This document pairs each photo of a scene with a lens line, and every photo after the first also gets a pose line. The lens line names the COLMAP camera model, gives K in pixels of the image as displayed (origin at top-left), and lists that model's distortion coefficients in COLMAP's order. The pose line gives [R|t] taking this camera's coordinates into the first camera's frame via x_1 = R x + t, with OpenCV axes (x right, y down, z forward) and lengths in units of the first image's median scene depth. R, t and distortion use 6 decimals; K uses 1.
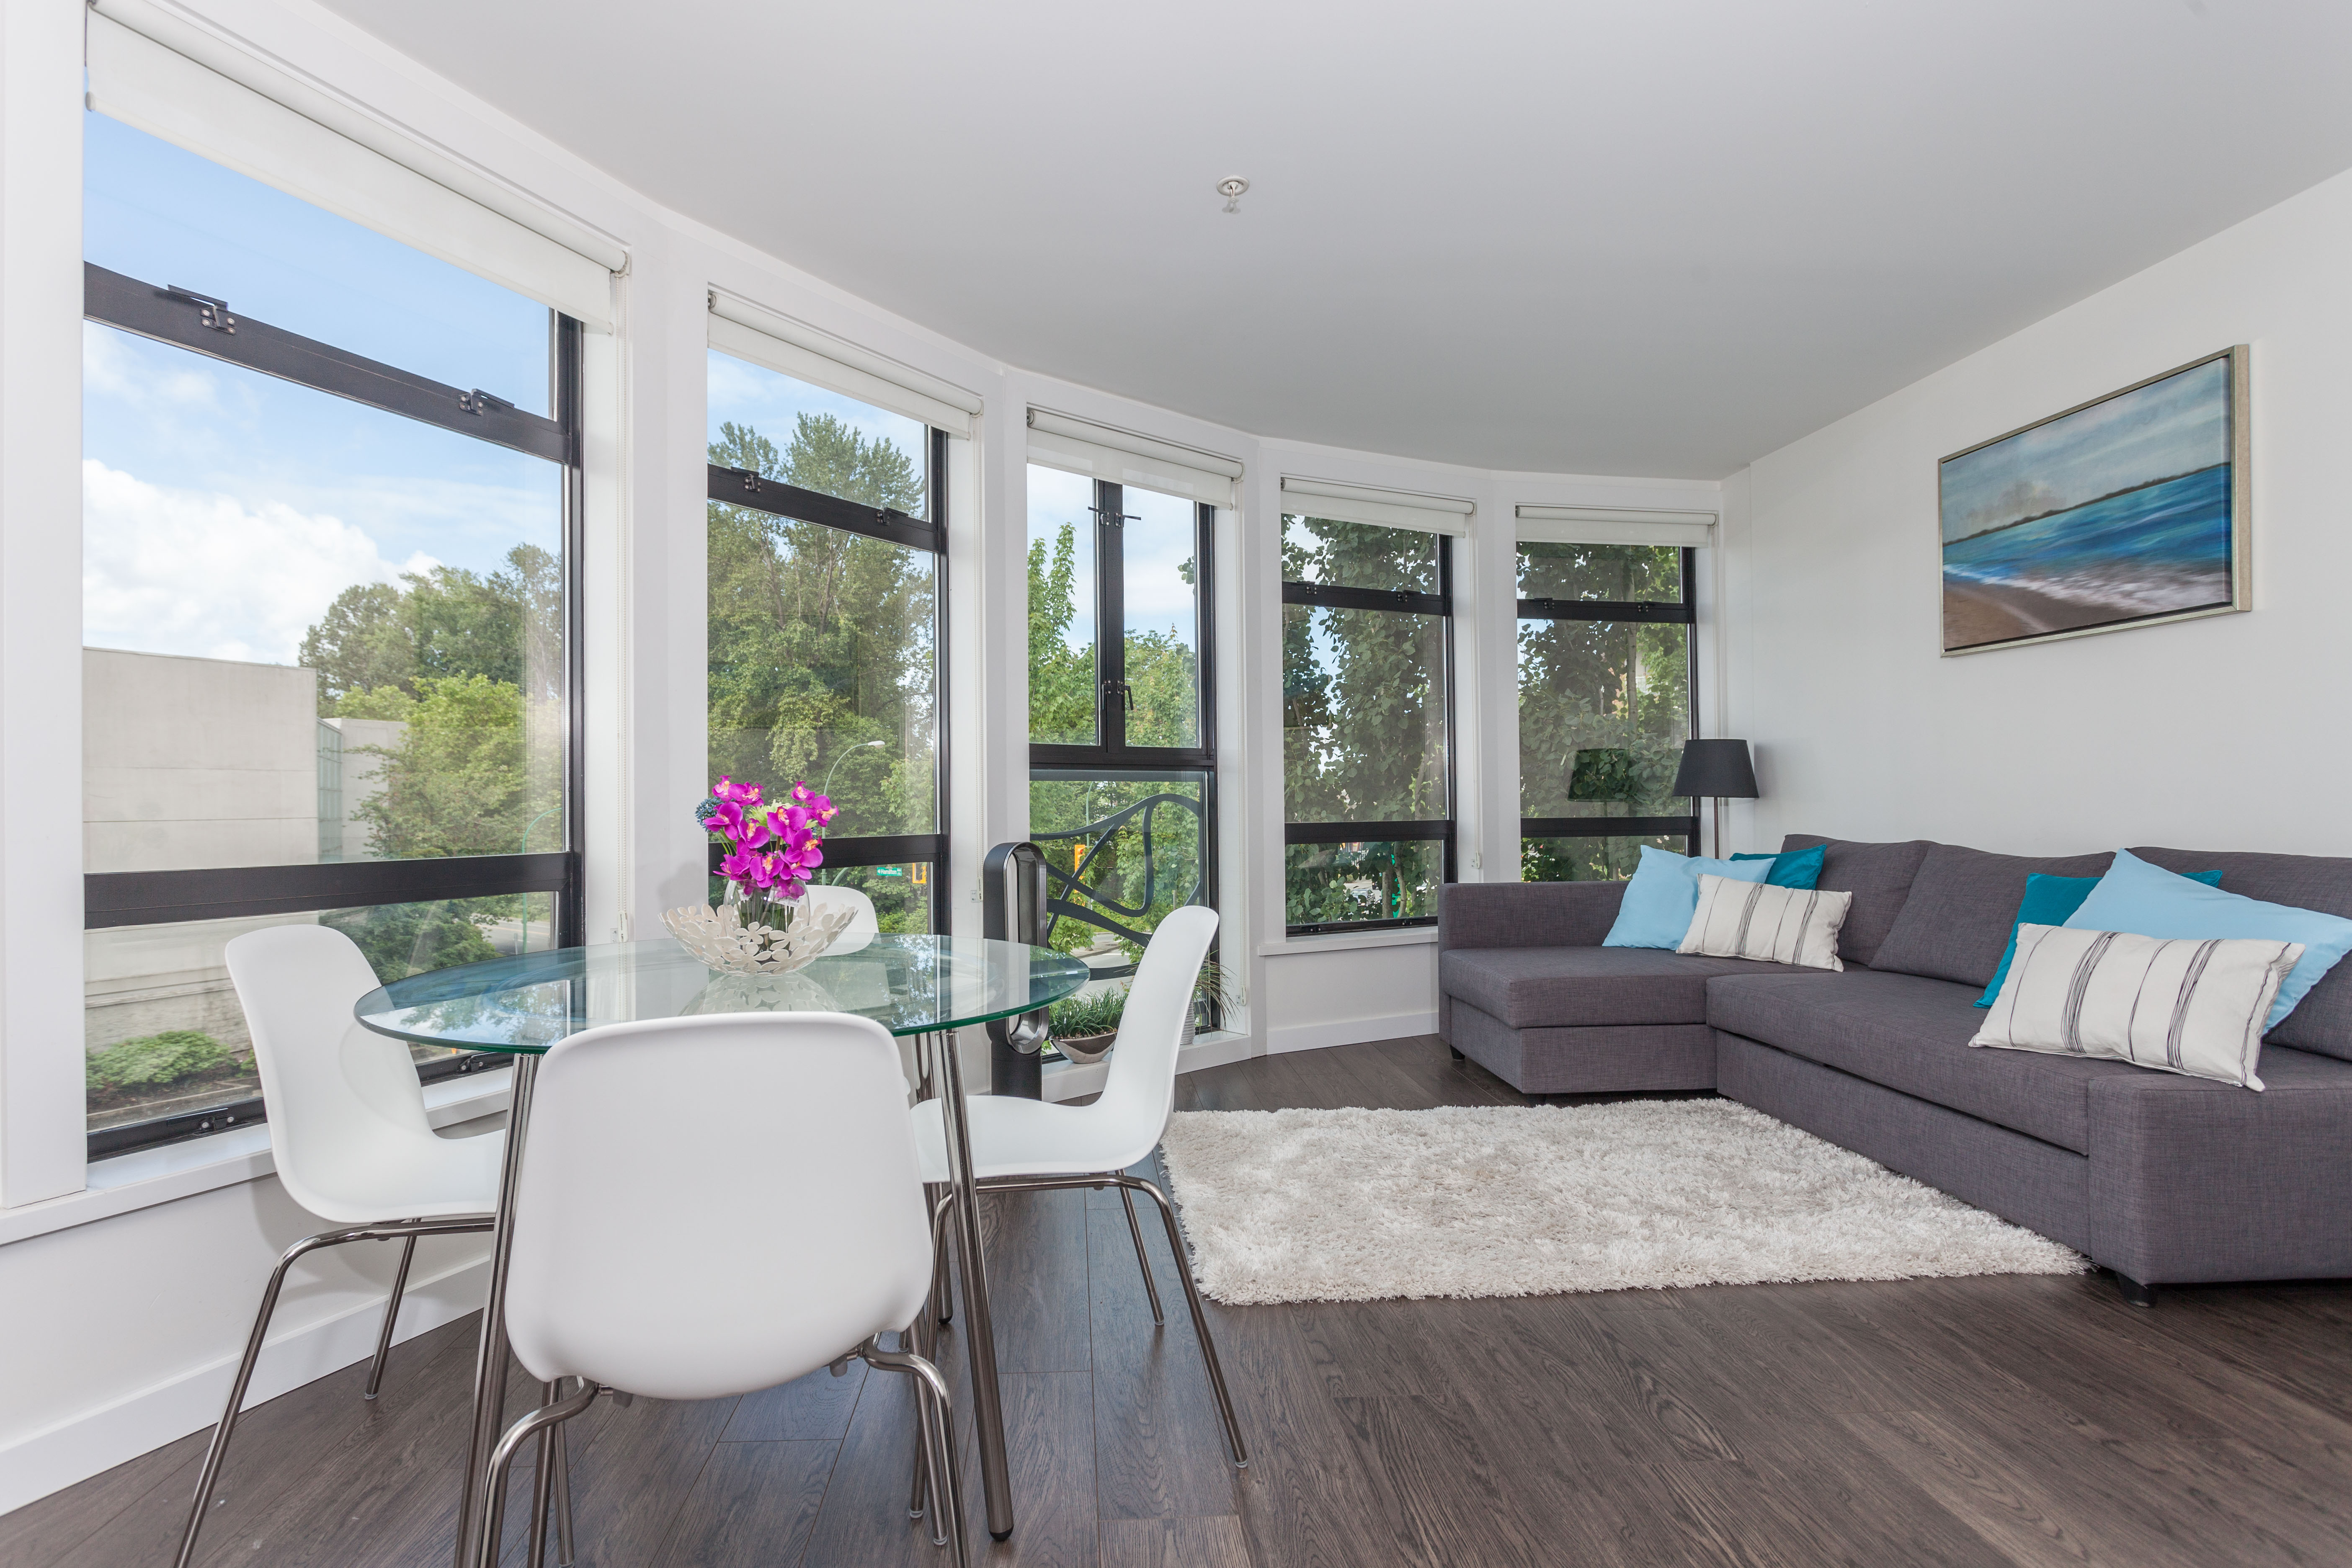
lens RADIAL K [[1134.0, 0, 1176.0], [0, 1134.0, 784.0], [0, 0, 1]] dist [-0.020415, 0.000217]
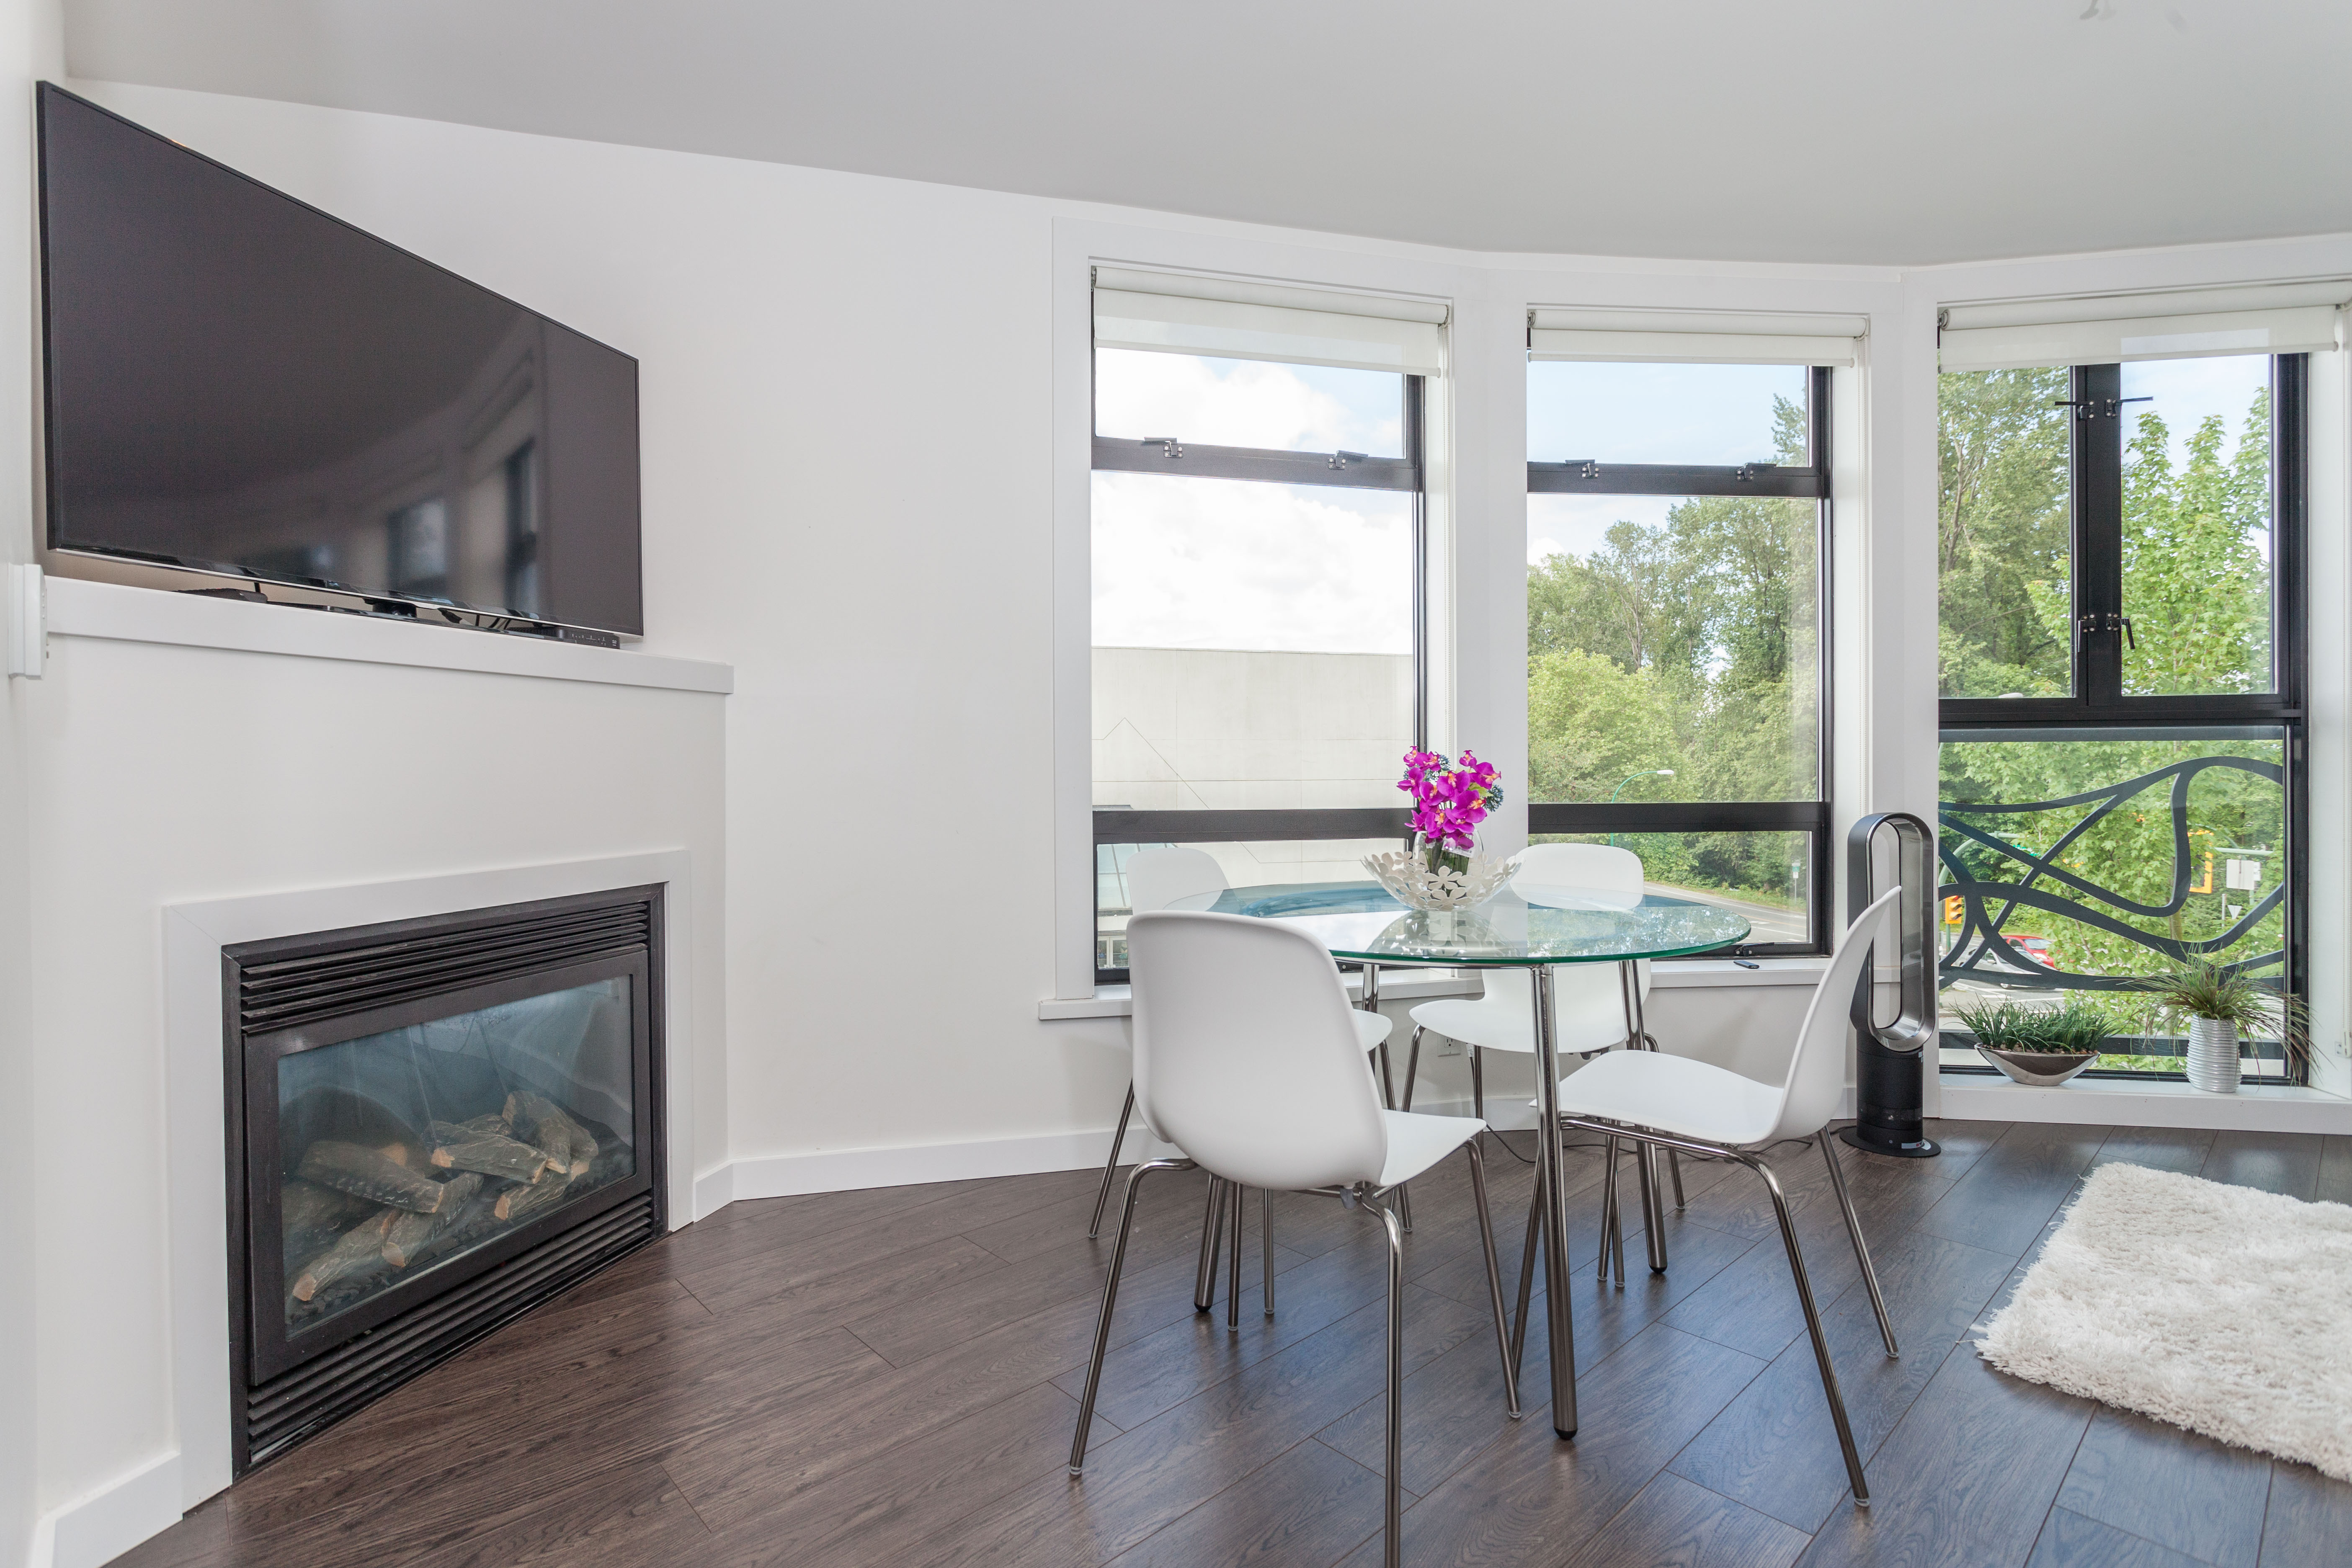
lens RADIAL K [[1134.0, 0, 1176.0], [0, 1134.0, 784.0], [0, 0, 1]] dist [-0.020415, 0.000217]
pose [[0.626960, 0.013674, -0.778931, 0.177714], [0.011052, 0.999589, 0.026444, -0.000761], [0.778973, -0.025188, 0.626551, 0.010699]]
